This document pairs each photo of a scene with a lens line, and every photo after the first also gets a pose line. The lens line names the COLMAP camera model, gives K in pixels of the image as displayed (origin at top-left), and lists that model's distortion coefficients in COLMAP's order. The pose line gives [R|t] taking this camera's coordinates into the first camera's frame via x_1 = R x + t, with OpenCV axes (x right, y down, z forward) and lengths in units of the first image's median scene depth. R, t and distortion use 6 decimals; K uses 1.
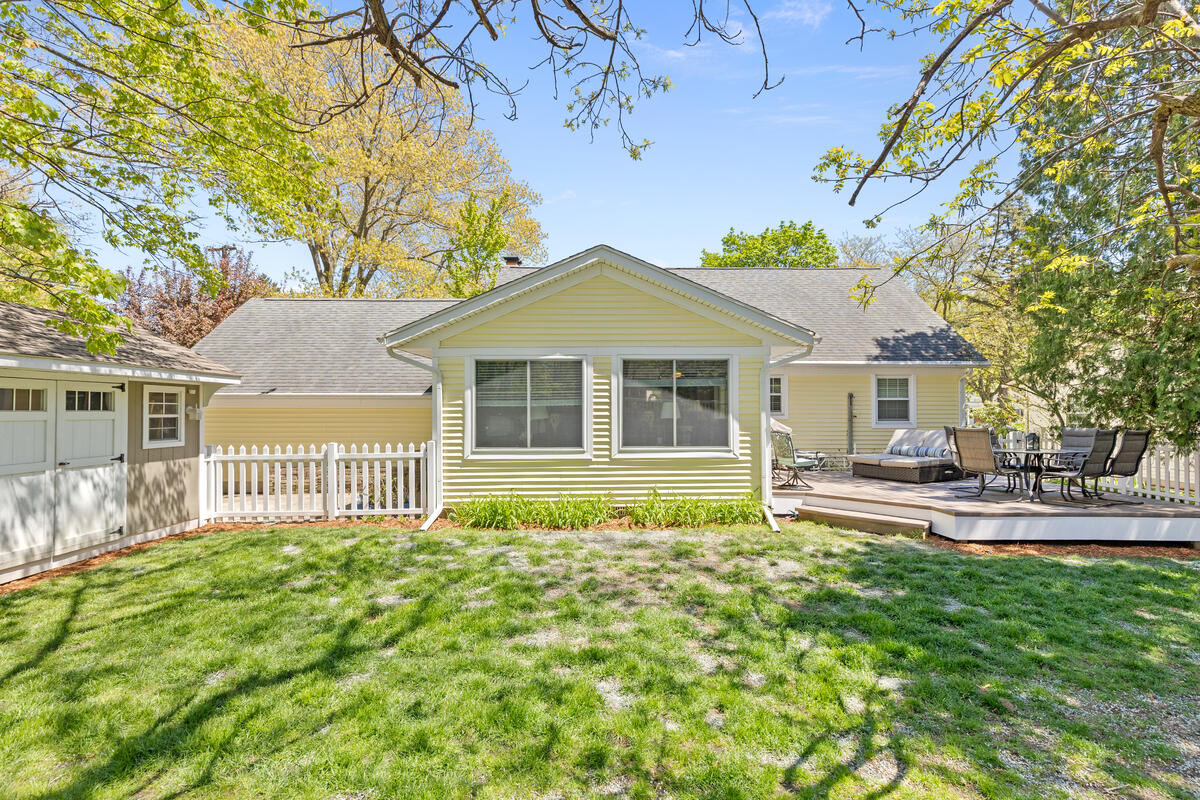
lens RADIAL K [[548.4, 0, 600.0], [0, 548.4, 400.0], [0, 0, 1]] dist [0.001120, 0.000117]
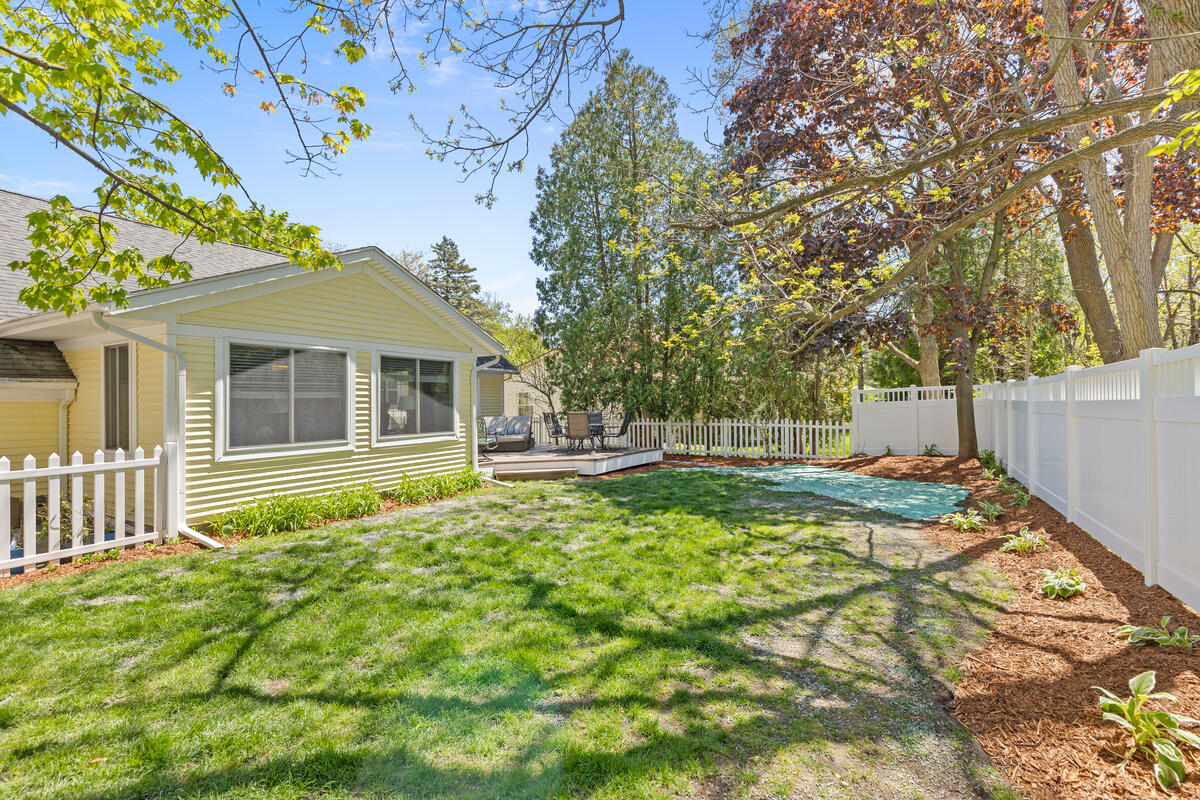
lens RADIAL K [[534.4, 0, 600.0], [0, 534.4, 400.0], [0, 0, 1]] dist [0.002270, 0.000275]
pose [[0.514055, 0.001435, 0.857756, -0.639072], [0.001211, 0.999996, -0.002398, 0.016976], [-0.857756, 0.002271, 0.514052, 0.090044]]
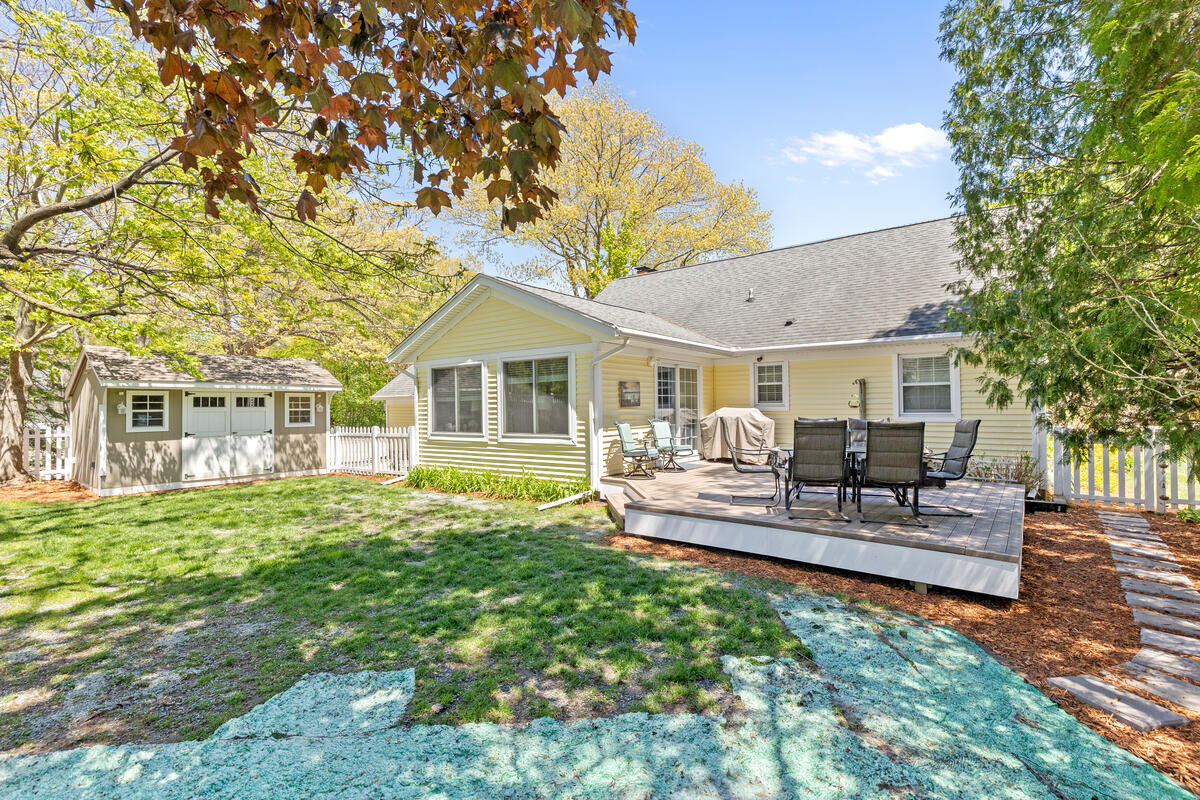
lens RADIAL K [[548.4, 0, 600.0], [0, 548.4, 400.0], [0, 0, 1]] dist [0.001120, 0.000117]
pose [[0.782793, -0.015703, -0.622084, 0.981624], [0.022275, 0.999748, 0.002793, 0.012689], [0.621884, -0.016043, 0.782945, 0.168127]]
